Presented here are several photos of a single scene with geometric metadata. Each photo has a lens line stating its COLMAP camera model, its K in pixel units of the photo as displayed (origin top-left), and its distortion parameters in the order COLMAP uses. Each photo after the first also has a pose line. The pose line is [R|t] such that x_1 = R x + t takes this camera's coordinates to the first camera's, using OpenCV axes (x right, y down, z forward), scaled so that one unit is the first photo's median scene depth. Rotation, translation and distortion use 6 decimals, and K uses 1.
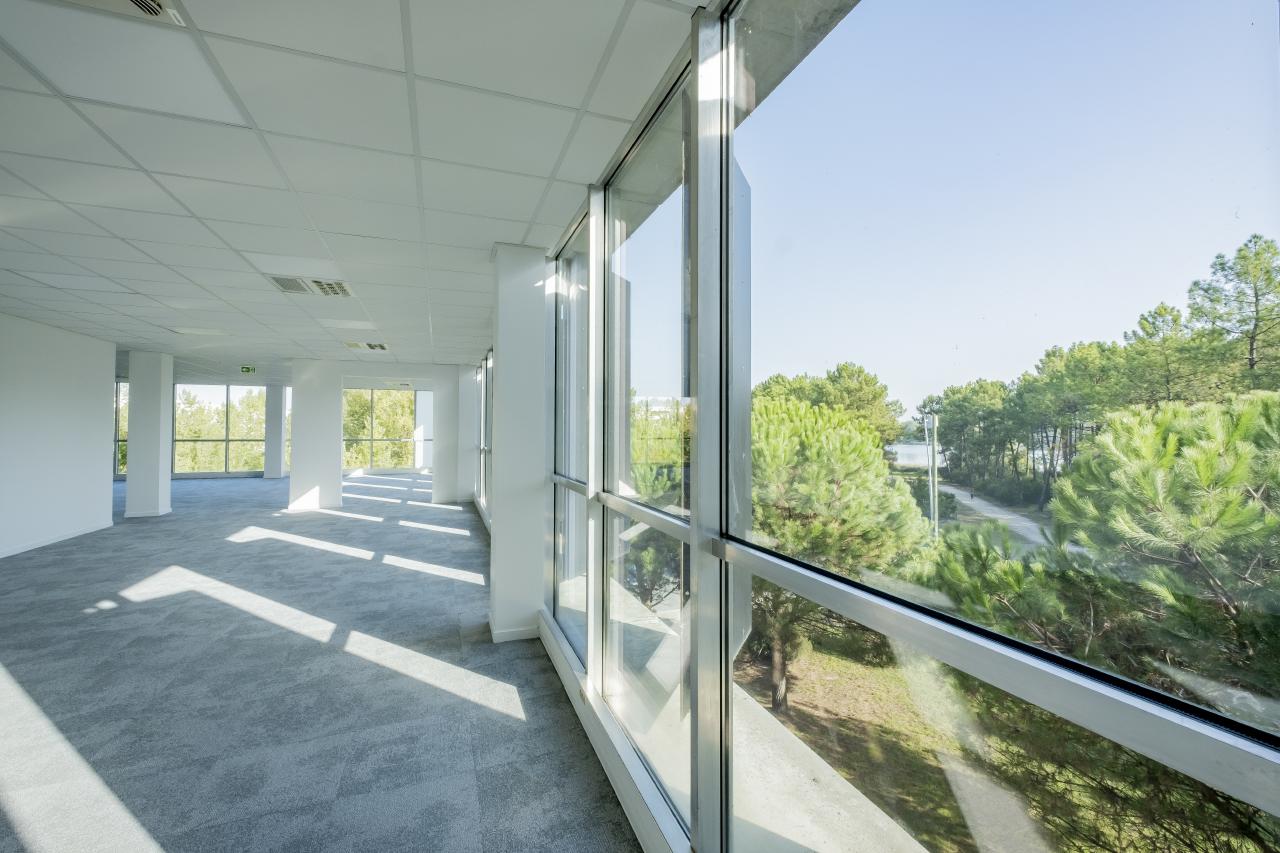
lens RADIAL K [[548.7, 0, 639.4], [0, 548.7, 422.5], [0, 0, 1]] dist [0.011862, -0.000907]
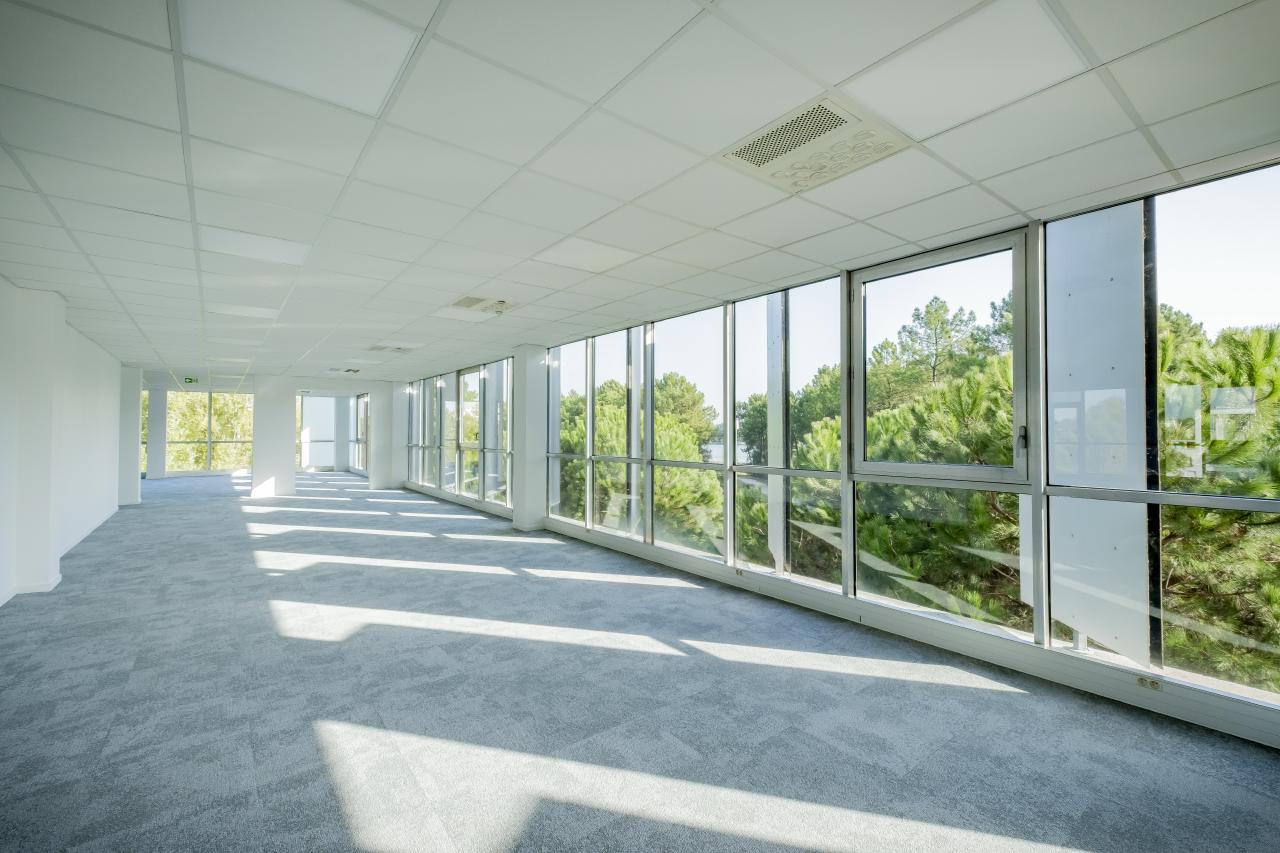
lens RADIAL K [[548.7, 0, 639.1], [0, 548.7, 427.5], [0, 0, 1]] dist [0.011862, -0.000907]
pose [[0.954145, 0.002177, 0.299336, -0.054529], [-0.004211, 0.999972, 0.006148, -0.002415], [-0.299314, -0.007126, 0.954128, -0.132061]]
